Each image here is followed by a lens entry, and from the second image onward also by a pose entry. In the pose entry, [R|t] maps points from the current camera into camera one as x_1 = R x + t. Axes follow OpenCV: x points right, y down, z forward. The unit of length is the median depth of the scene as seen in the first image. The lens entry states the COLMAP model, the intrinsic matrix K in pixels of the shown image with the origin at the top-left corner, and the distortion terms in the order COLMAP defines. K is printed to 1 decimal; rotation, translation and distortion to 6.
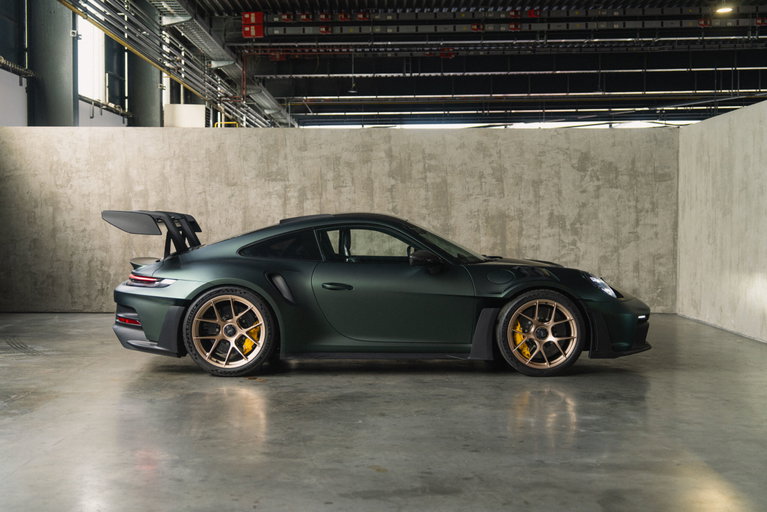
lens RADIAL K [[989.9, 0, 388.8], [0, 989.9, 262.3], [0, 0, 1]] dist [0.013252, 0.000000]
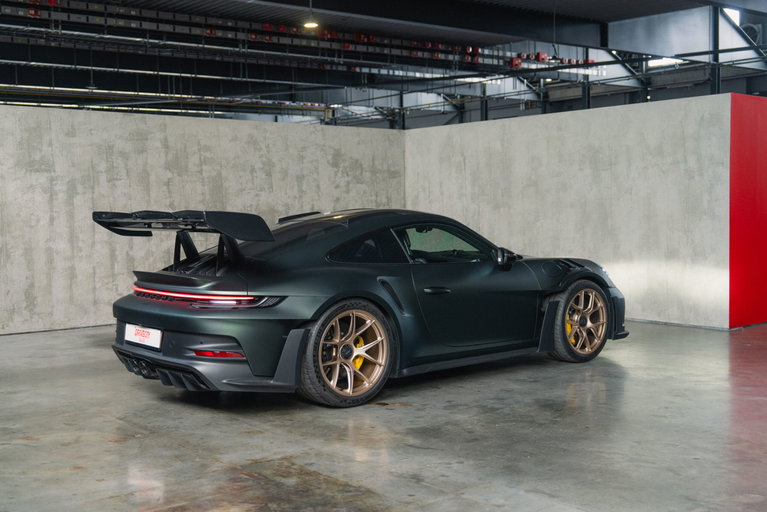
lens RADIAL K [[900.1, 0, 371.1], [0, 900.1, 257.6], [0, 0, 1]] dist [0.027352, 0.000000]
pose [[0.773211, -0.044754, 0.632567, -0.380939], [0.039362, 0.998970, 0.022564, -0.016604], [-0.632926, 0.007452, 0.774177, 0.240814]]
